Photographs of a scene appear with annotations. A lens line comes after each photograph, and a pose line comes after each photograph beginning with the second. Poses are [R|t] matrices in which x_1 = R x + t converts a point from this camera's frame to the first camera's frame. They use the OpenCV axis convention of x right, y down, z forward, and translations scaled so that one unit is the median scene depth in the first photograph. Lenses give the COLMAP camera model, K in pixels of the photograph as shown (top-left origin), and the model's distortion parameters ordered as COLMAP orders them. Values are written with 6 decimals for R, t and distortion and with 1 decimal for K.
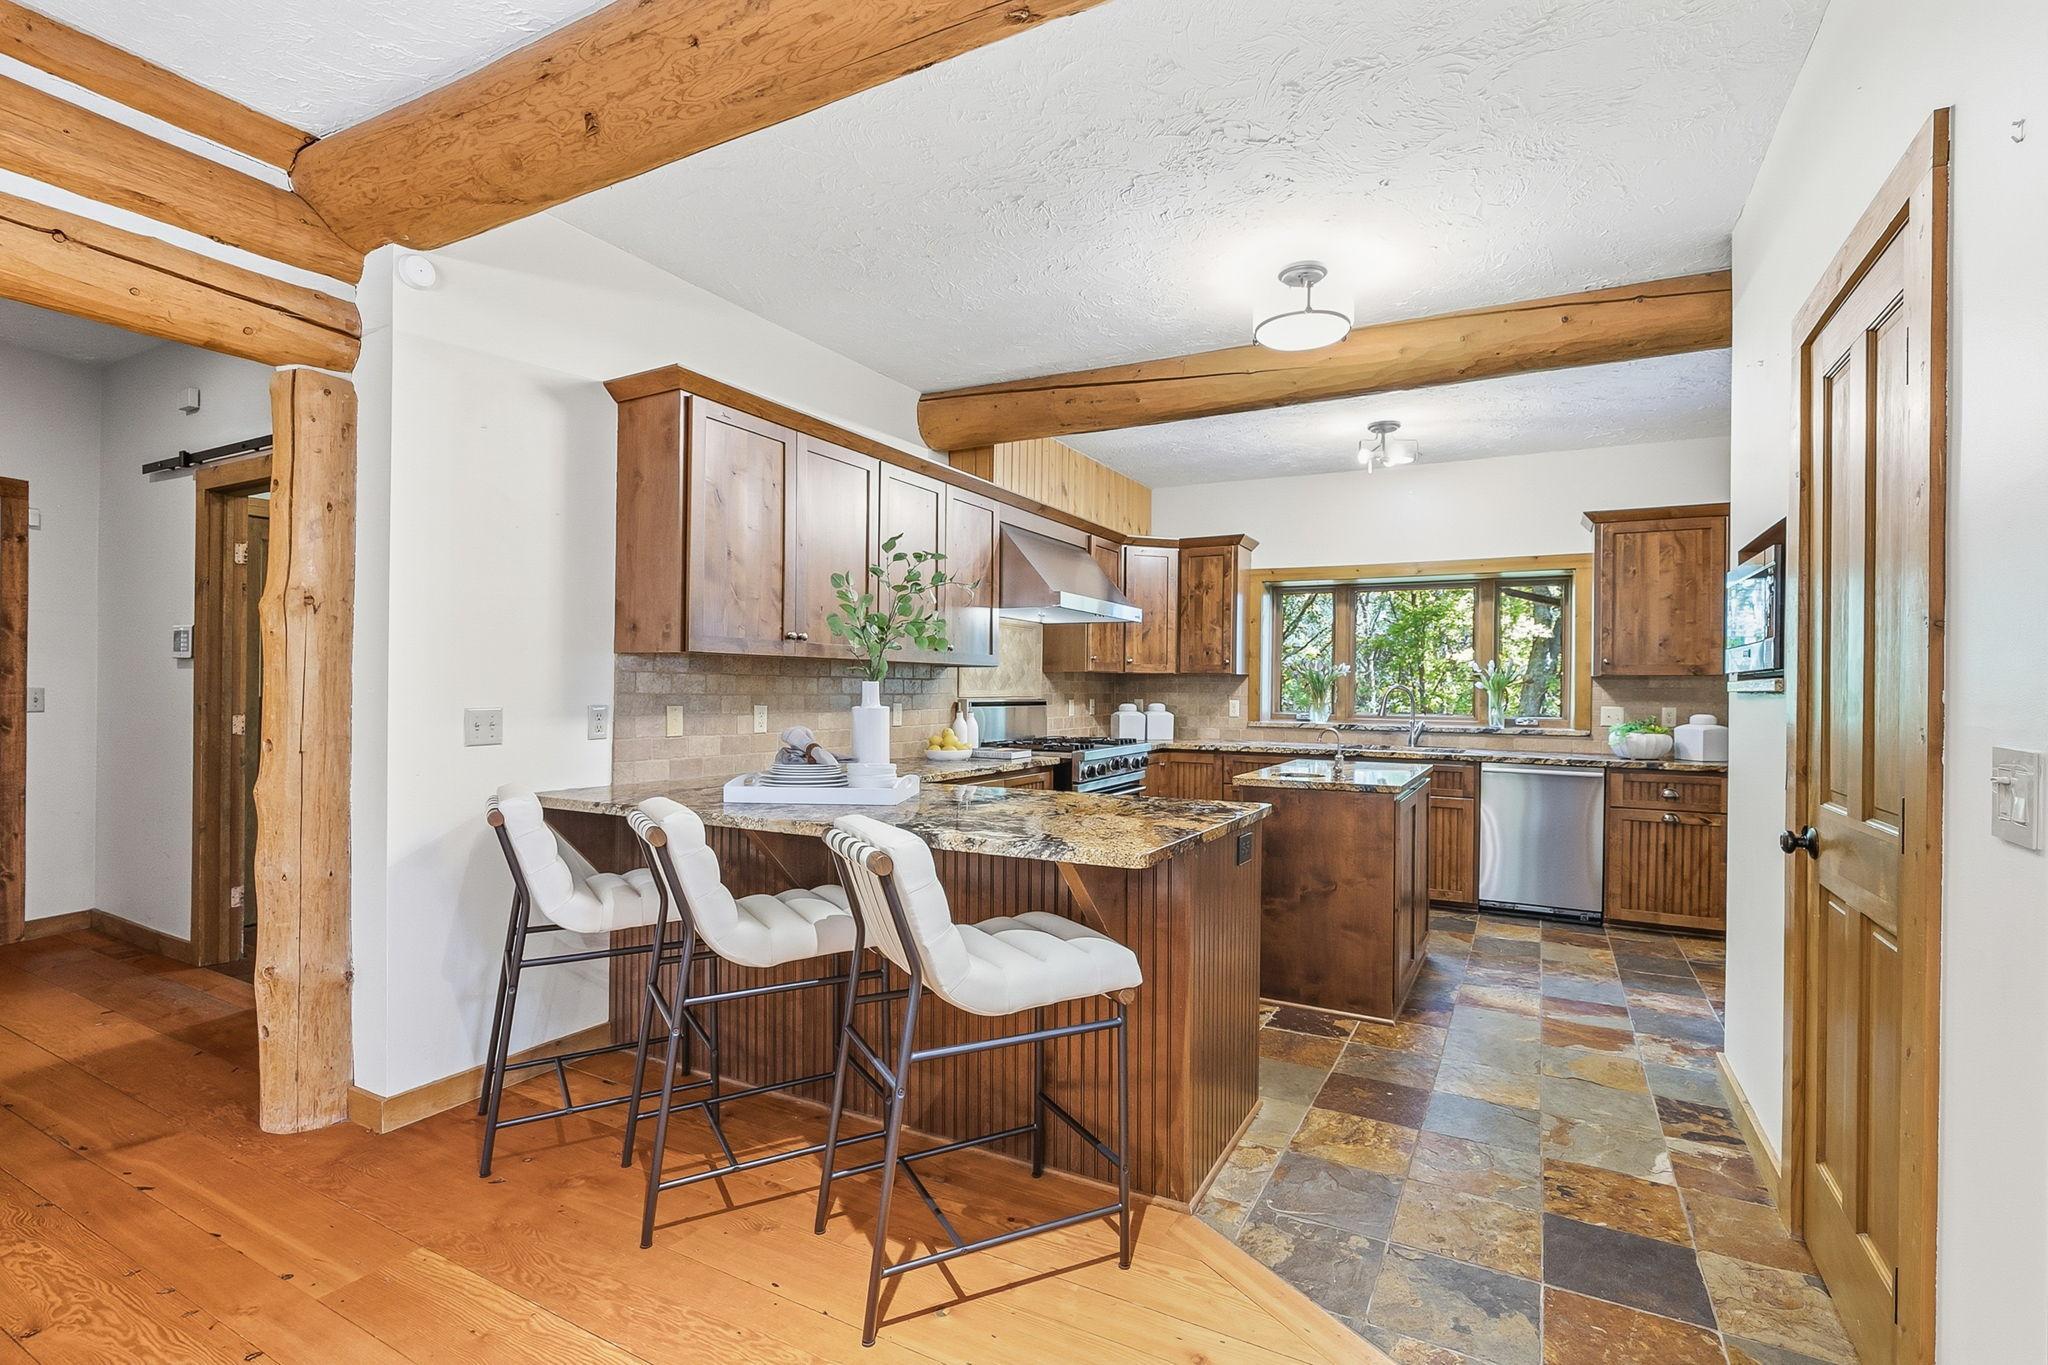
lens RADIAL K [[941.5, 0, 1045.4], [0, 941.5, 684.8], [0, 0, 1]] dist [-0.013963, 0.000653]
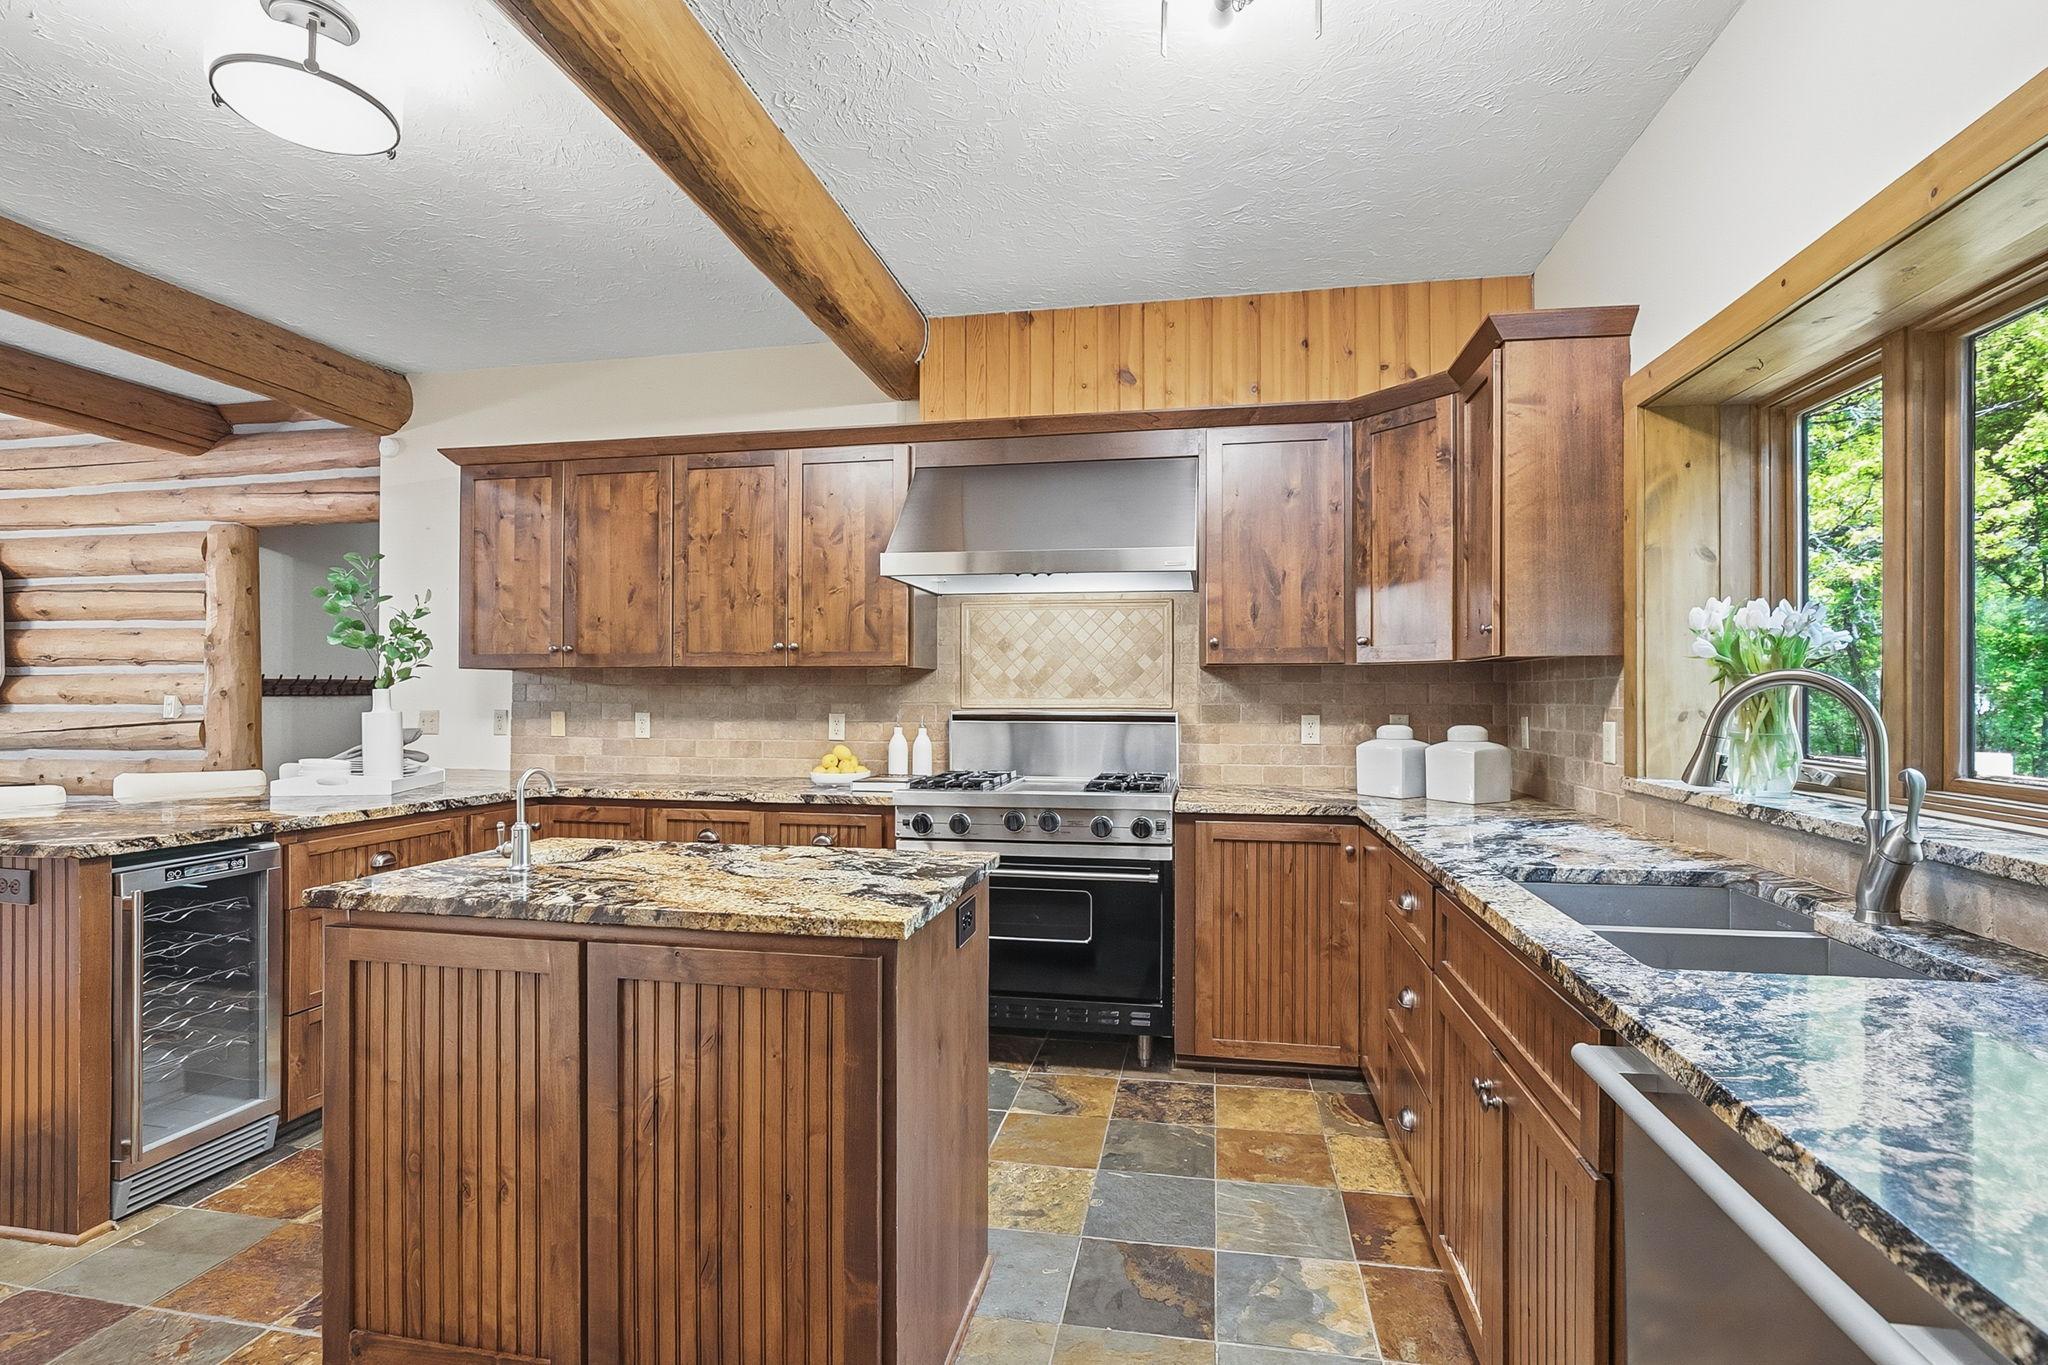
lens RADIAL K [[941.5, 0, 1036.3], [0, 941.5, 678.8], [0, 0, 1]] dist [-0.013963, 0.000653]
pose [[0.303460, -0.021213, -0.952608, 0.976484], [0.005697, 0.999775, -0.020448, 0.008700], [0.952827, 0.000778, 0.303513, 1.247339]]
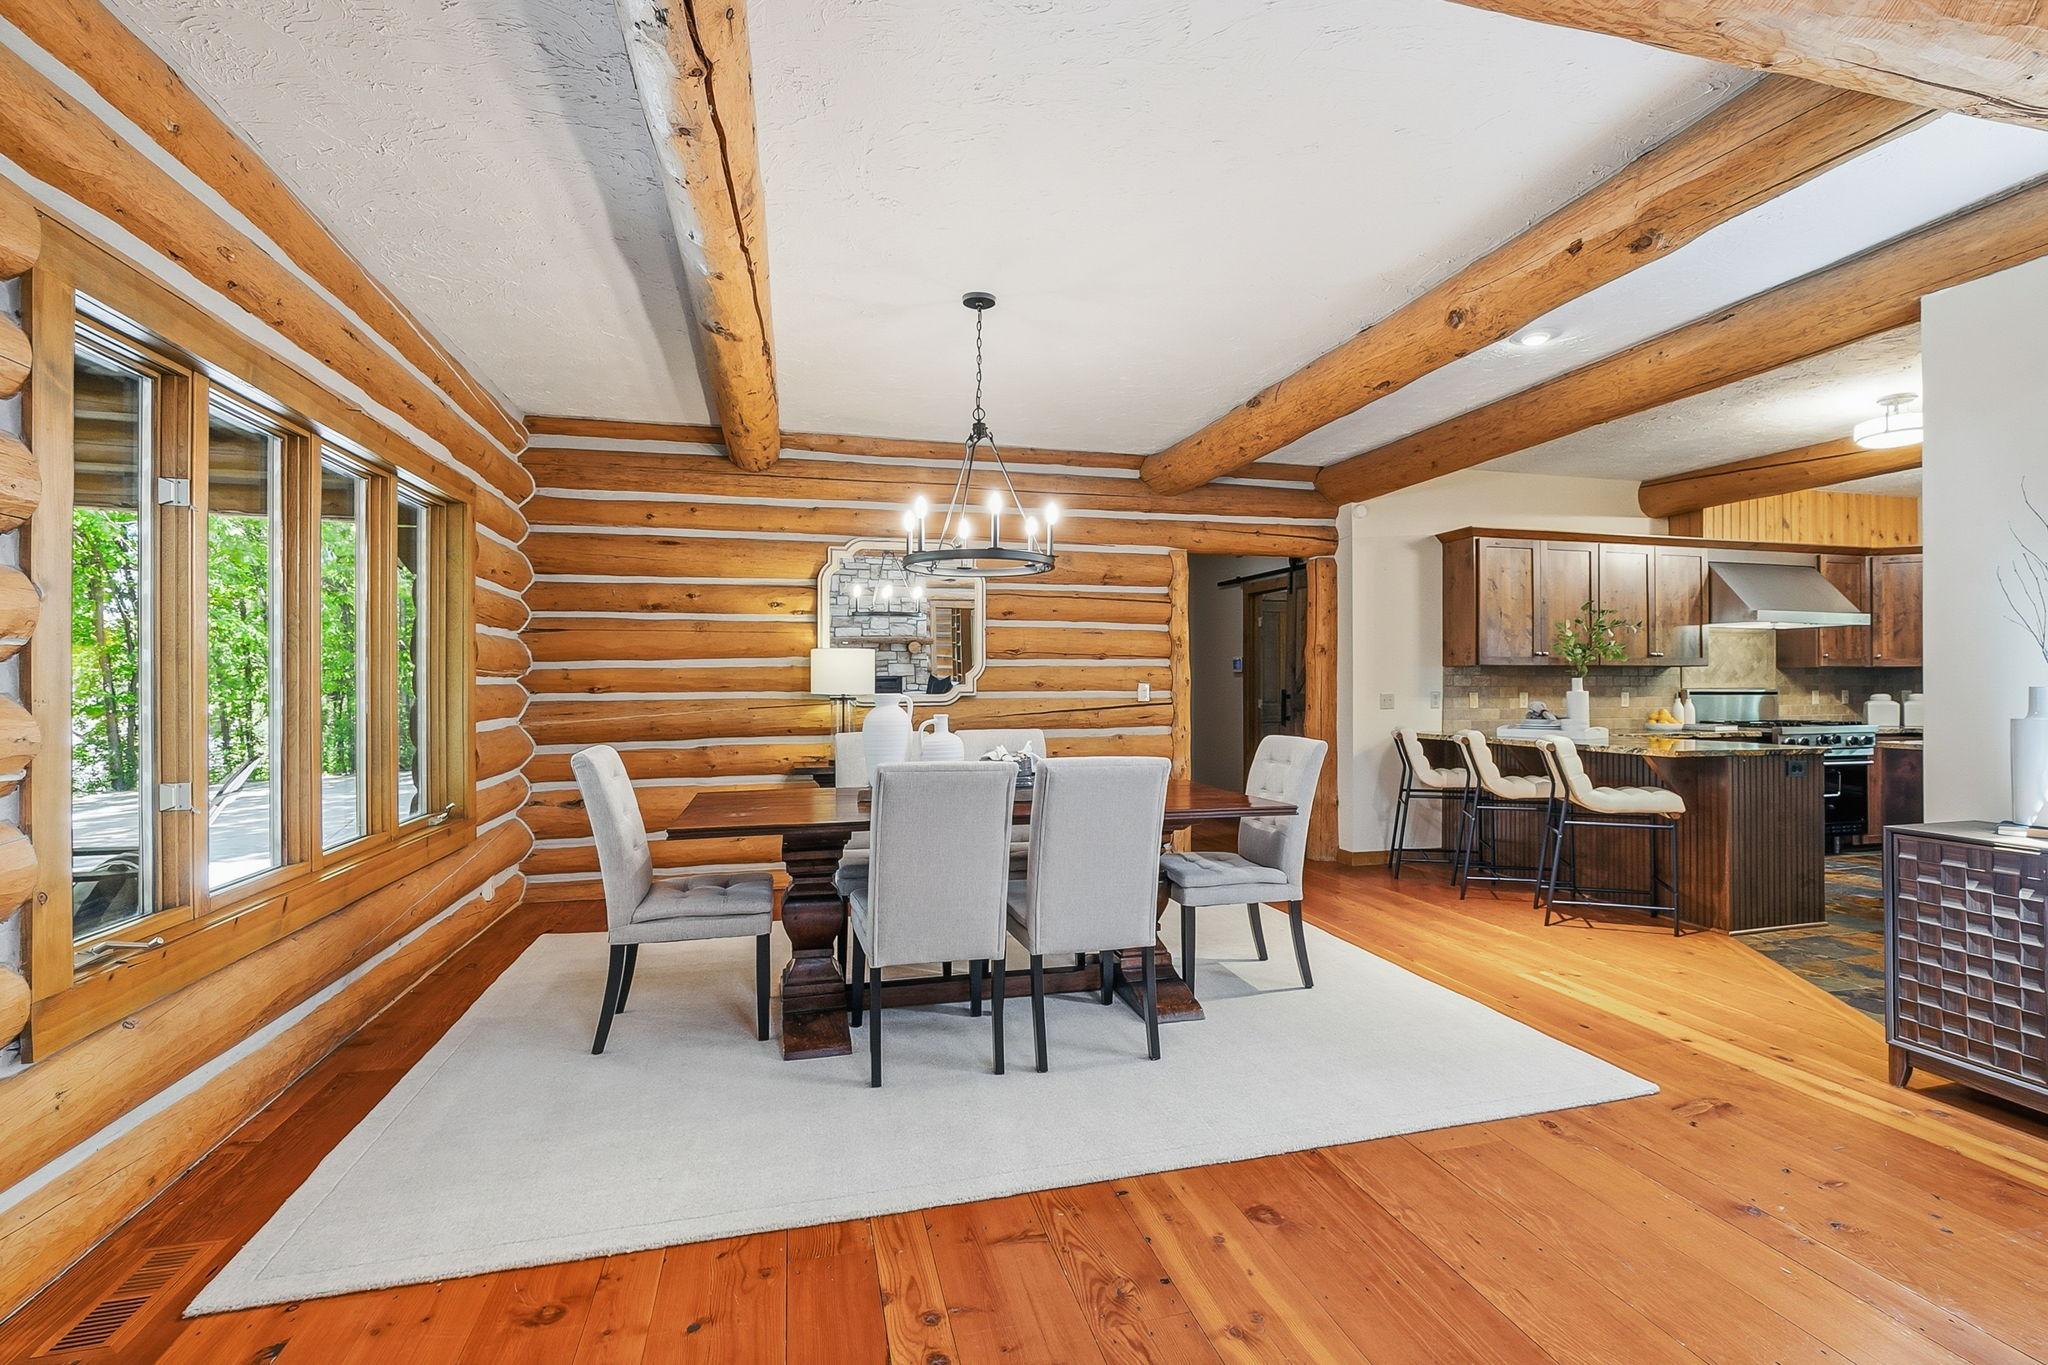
lens RADIAL K [[941.5, 0, 1032.1], [0, 941.5, 681.4], [0, 0, 1]] dist [-0.013963, 0.000653]
pose [[0.682602, -0.014599, -0.730645, 0.399220], [0.011065, 0.999892, -0.009641, 0.008468], [0.730707, -0.001504, 0.682690, -0.988850]]
